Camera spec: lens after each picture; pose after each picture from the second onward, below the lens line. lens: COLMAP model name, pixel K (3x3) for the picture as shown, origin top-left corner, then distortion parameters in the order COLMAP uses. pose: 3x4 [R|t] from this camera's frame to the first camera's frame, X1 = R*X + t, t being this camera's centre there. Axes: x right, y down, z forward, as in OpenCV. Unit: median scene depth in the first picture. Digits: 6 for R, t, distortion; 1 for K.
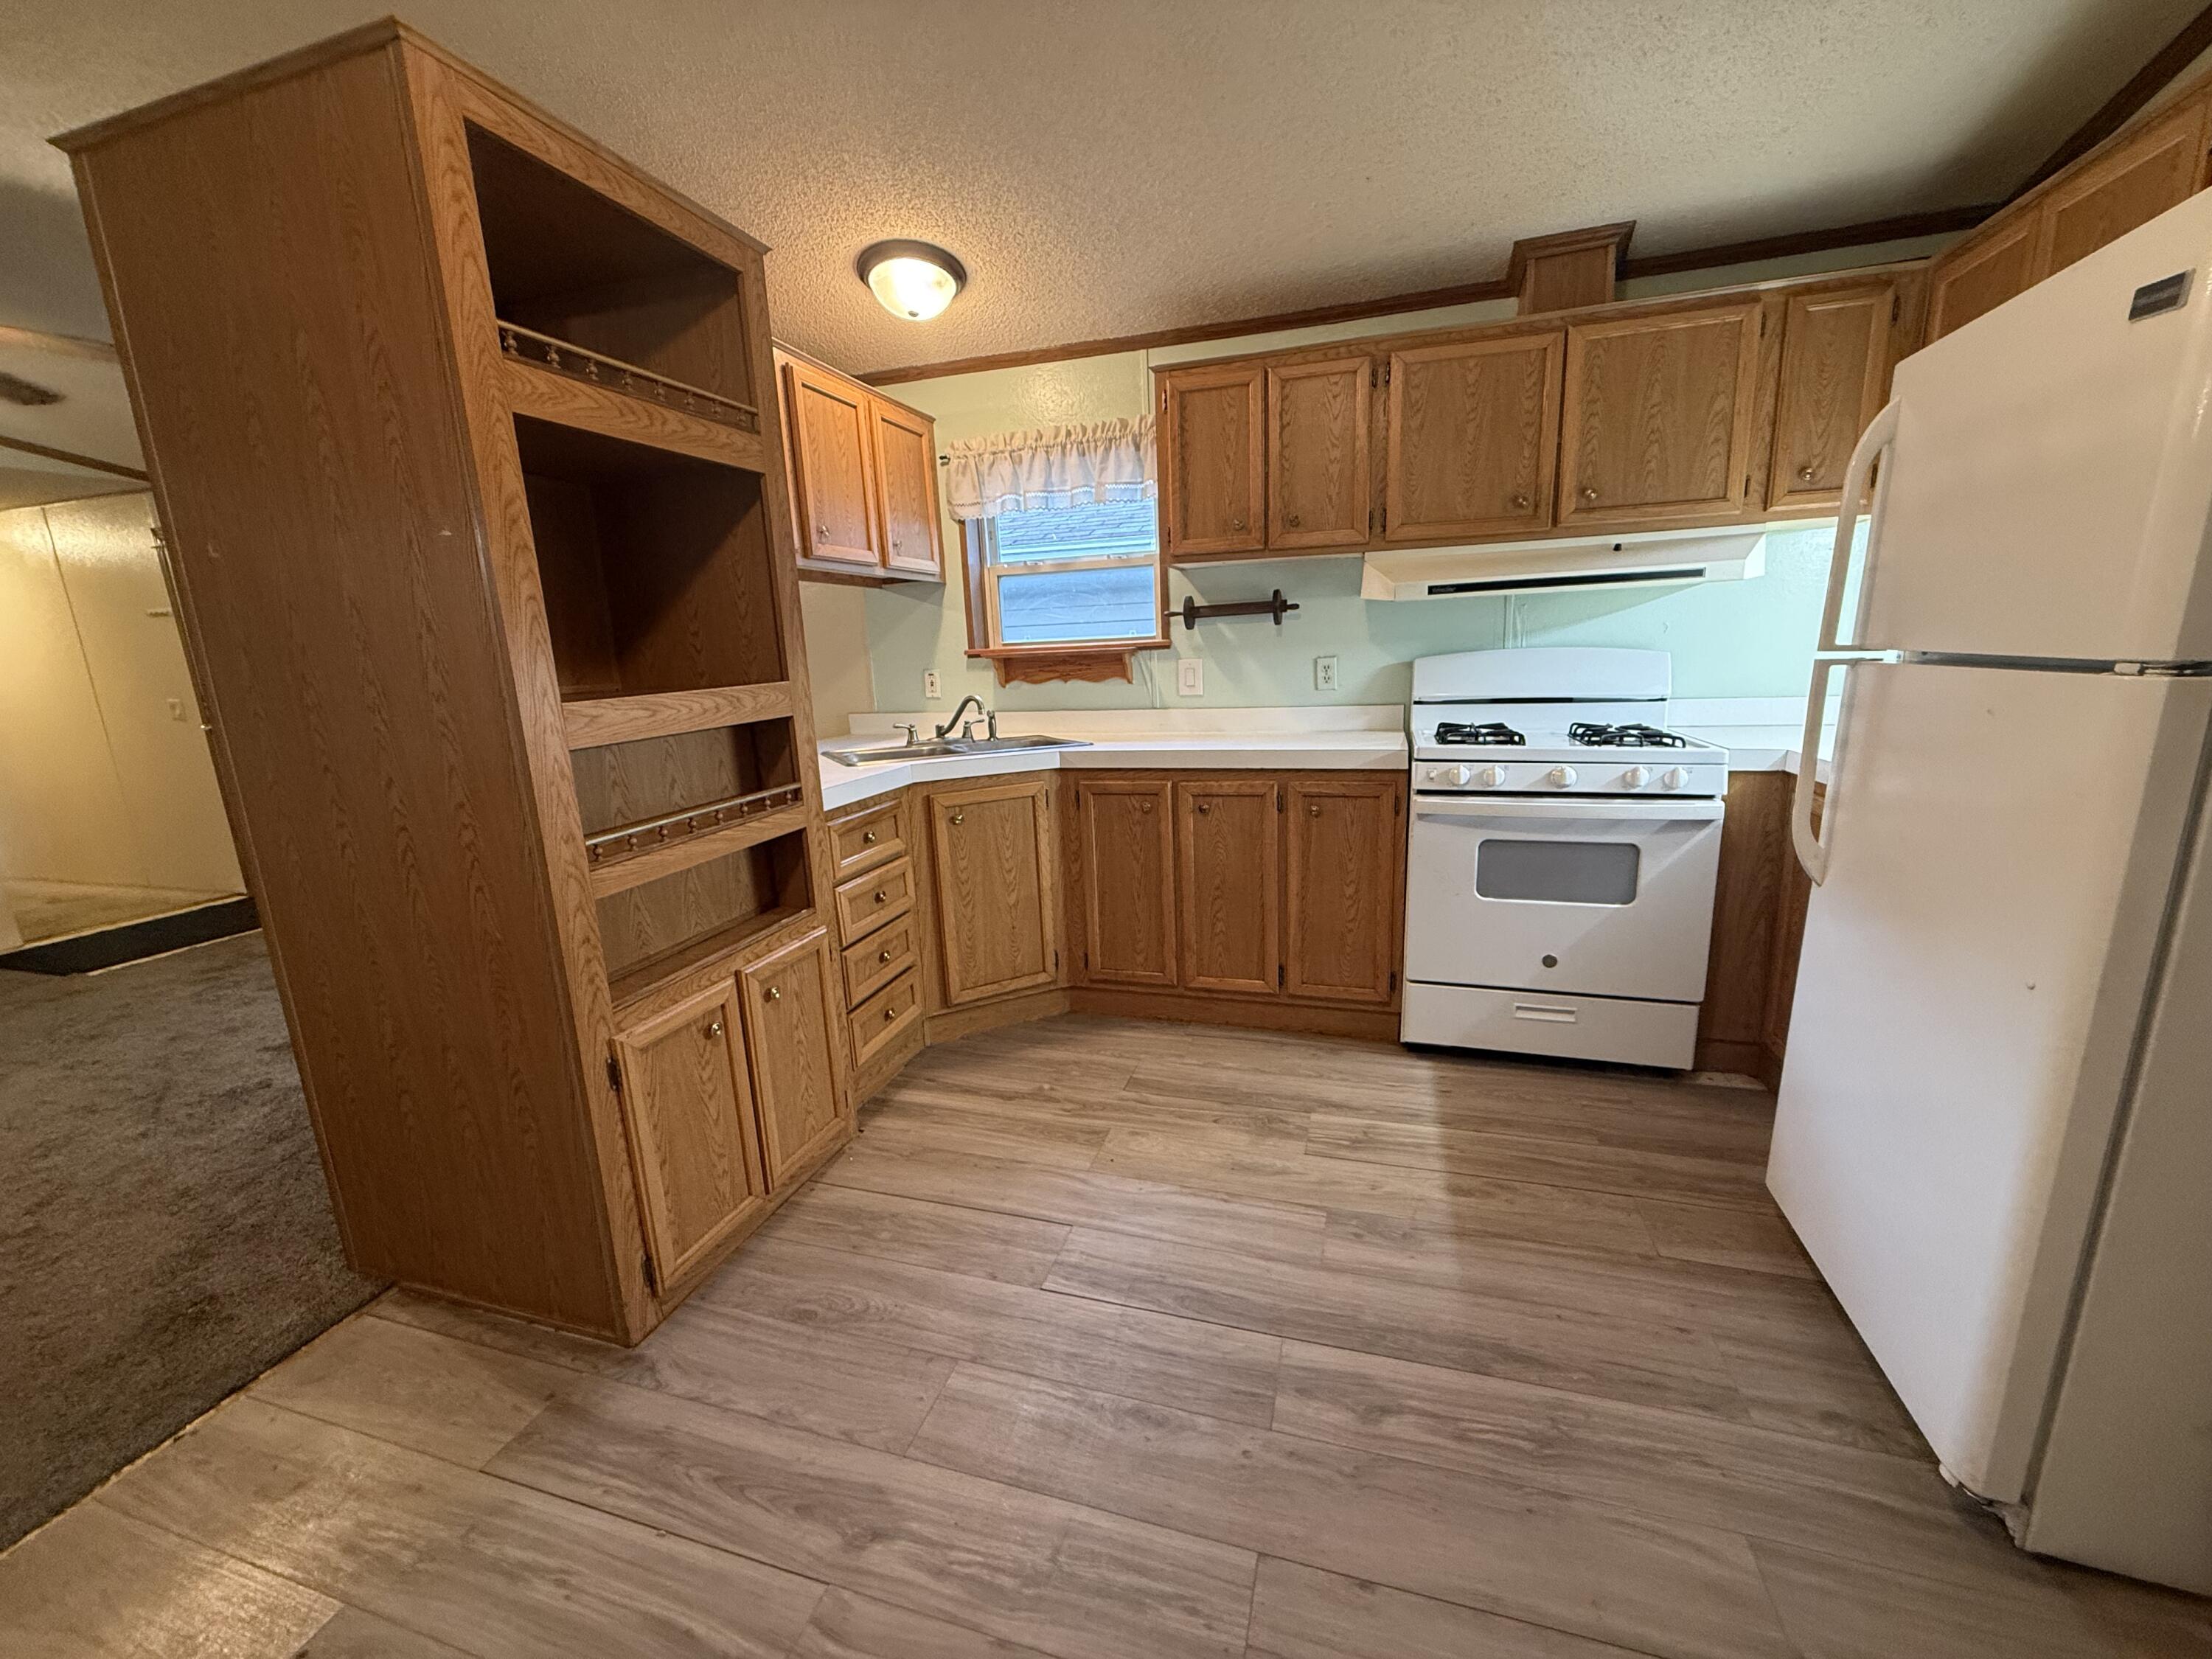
lens RADIAL K [[877.5, 0, 1102.6], [0, 877.5, 835.8], [0, 0, 1]] dist [-0.002968, -0.000294]
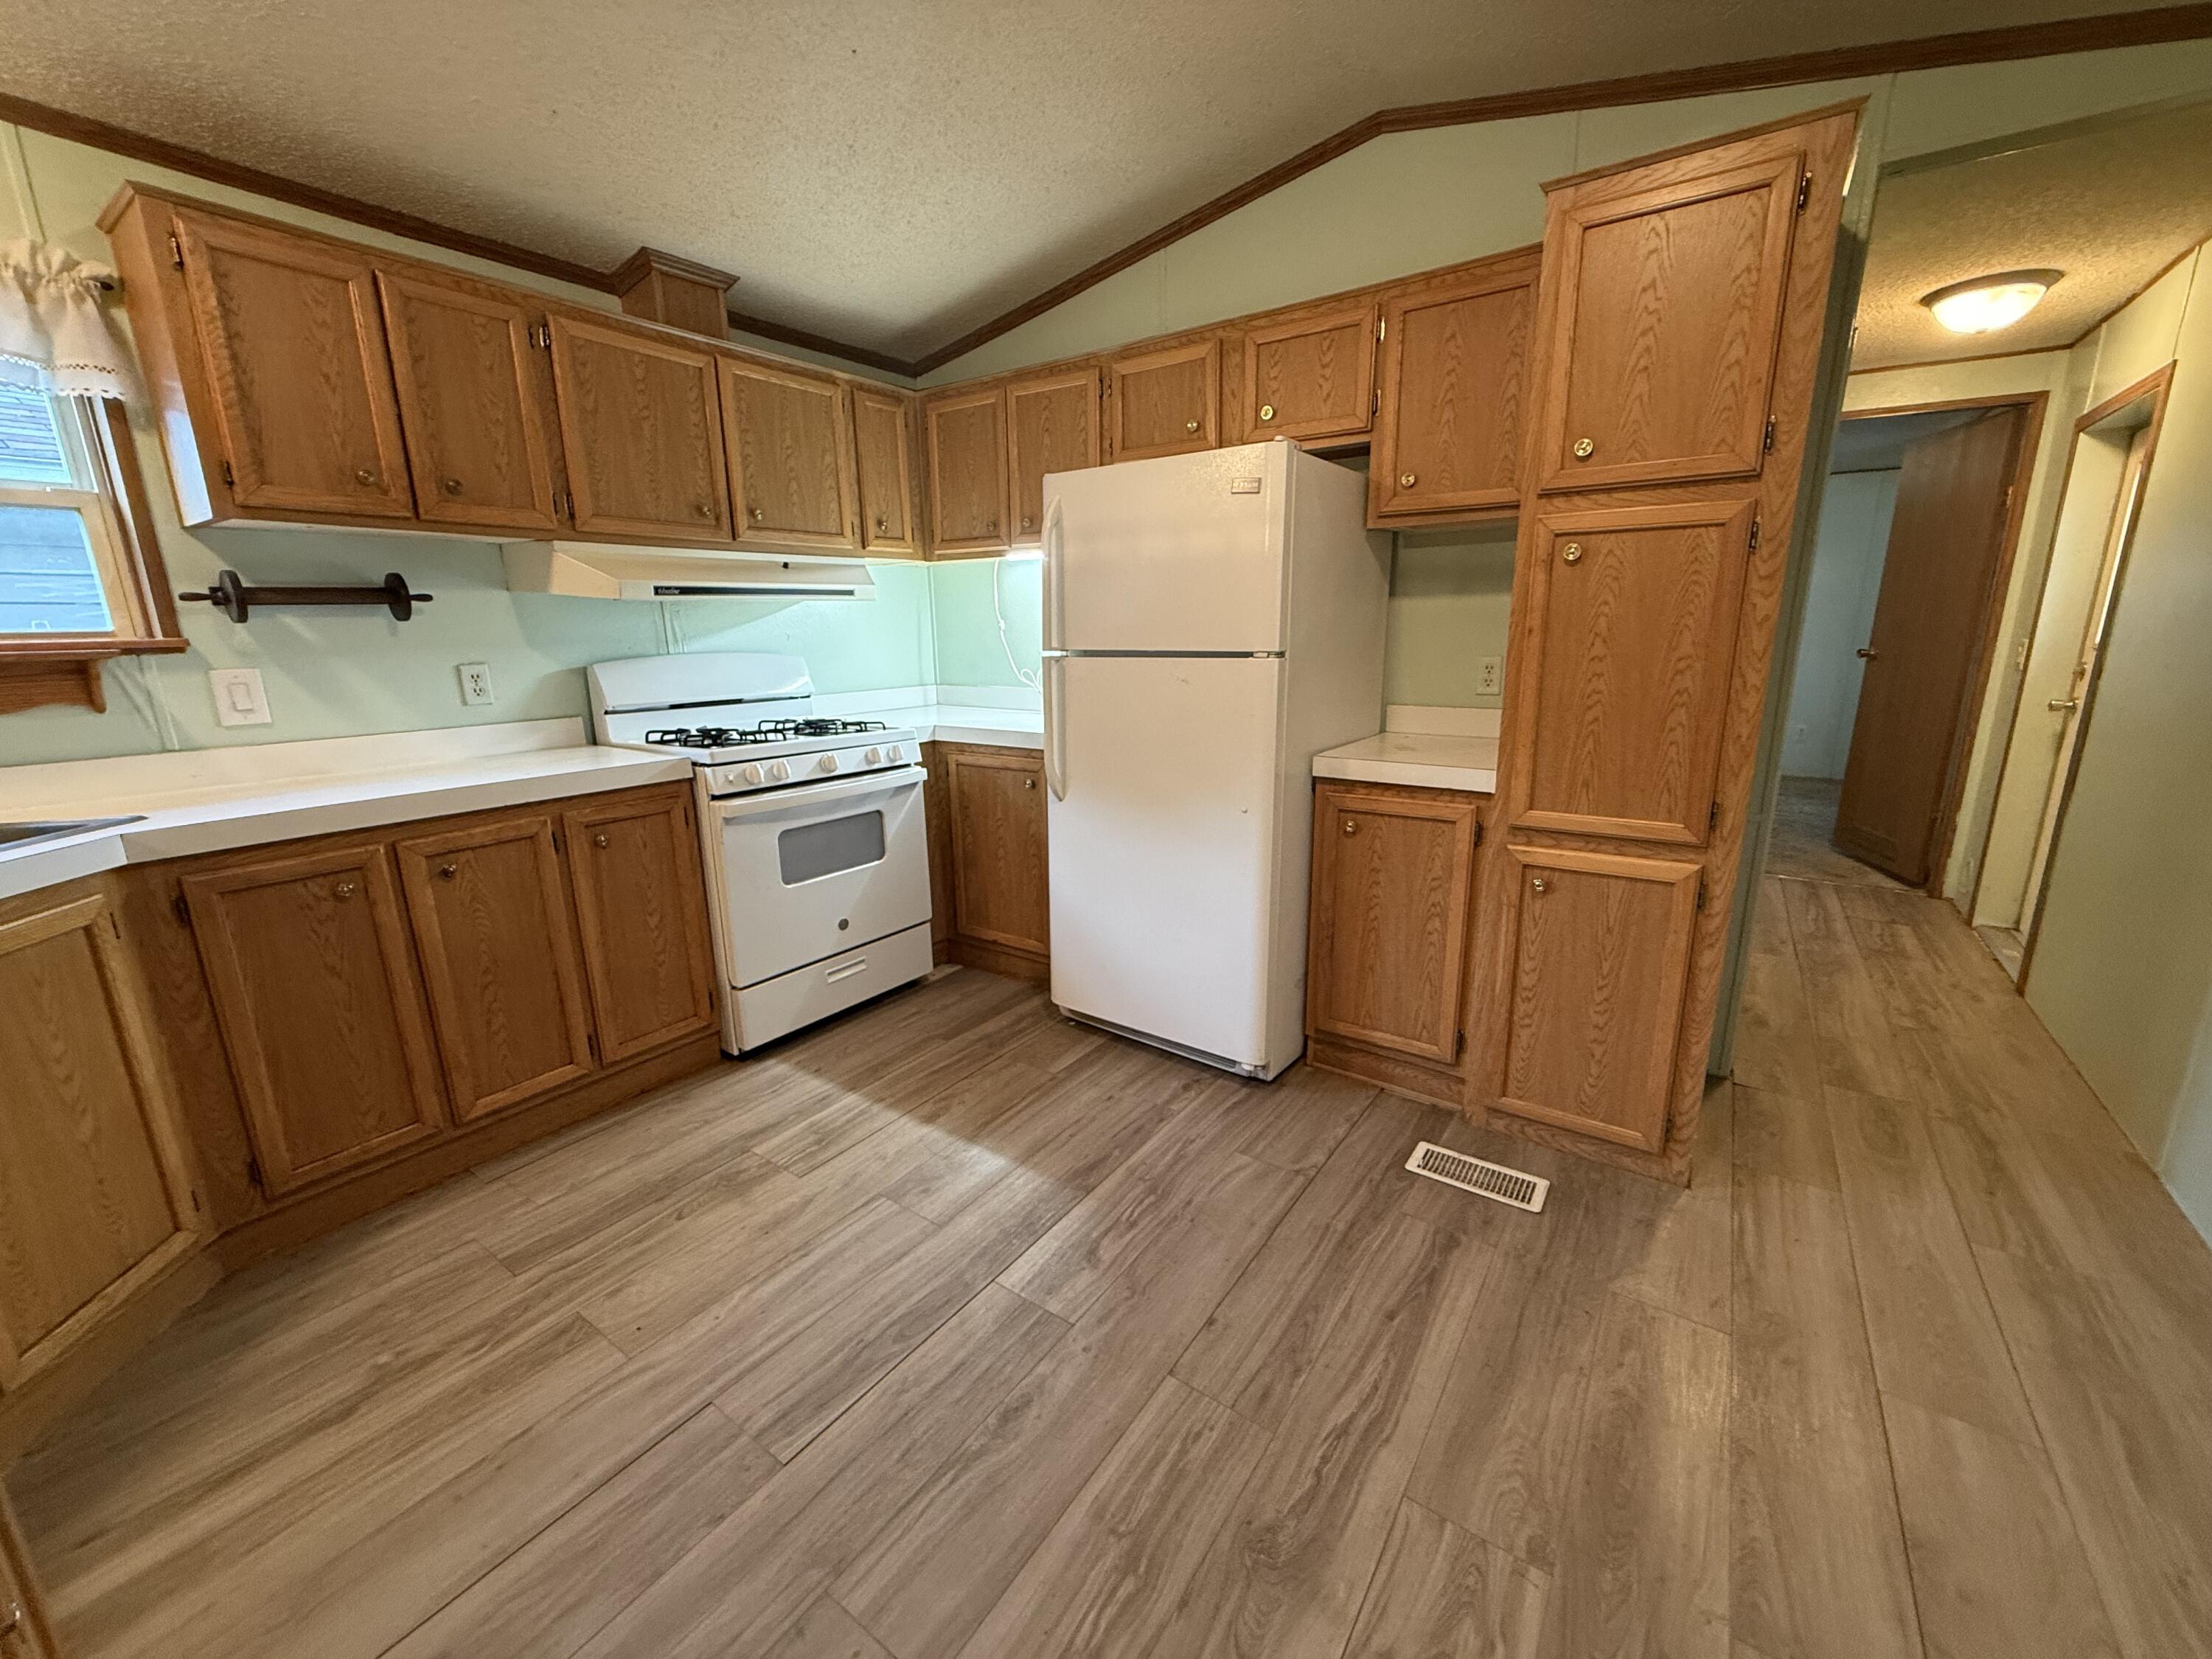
lens RADIAL K [[877.5, 0, 1102.6], [0, 877.5, 835.8], [0, 0, 1]] dist [-0.002968, -0.000294]
pose [[0.300765, -0.186388, 0.935307, -0.426768], [0.205015, 0.970424, 0.127460, -0.044629], [-0.931402, 0.153416, 0.330082, 0.280507]]
